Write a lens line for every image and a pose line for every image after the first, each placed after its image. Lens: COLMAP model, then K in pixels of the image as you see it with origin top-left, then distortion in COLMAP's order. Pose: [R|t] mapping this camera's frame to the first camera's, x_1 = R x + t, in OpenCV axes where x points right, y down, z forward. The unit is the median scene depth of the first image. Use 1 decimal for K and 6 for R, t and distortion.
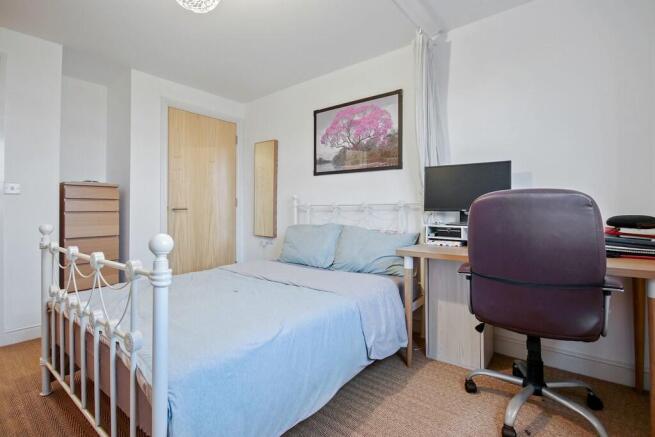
lens RADIAL K [[309.9, 0, 327.5], [0, 309.9, 204.9], [0, 0, 1]] dist [-0.001159, -0.000148]
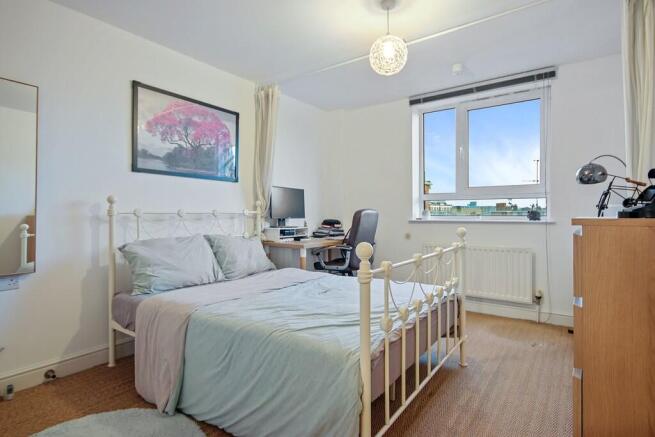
lens RADIAL K [[330.1, 0, 326.6], [0, 330.1, 213.4], [0, 0, 1]] dist [-0.000733, 0.000078]
pose [[-0.018405, 0.005751, 0.999814, -0.872571], [-0.008627, 0.999945, -0.005911, 0.002757], [-0.999793, -0.008734, -0.018354, 0.611377]]
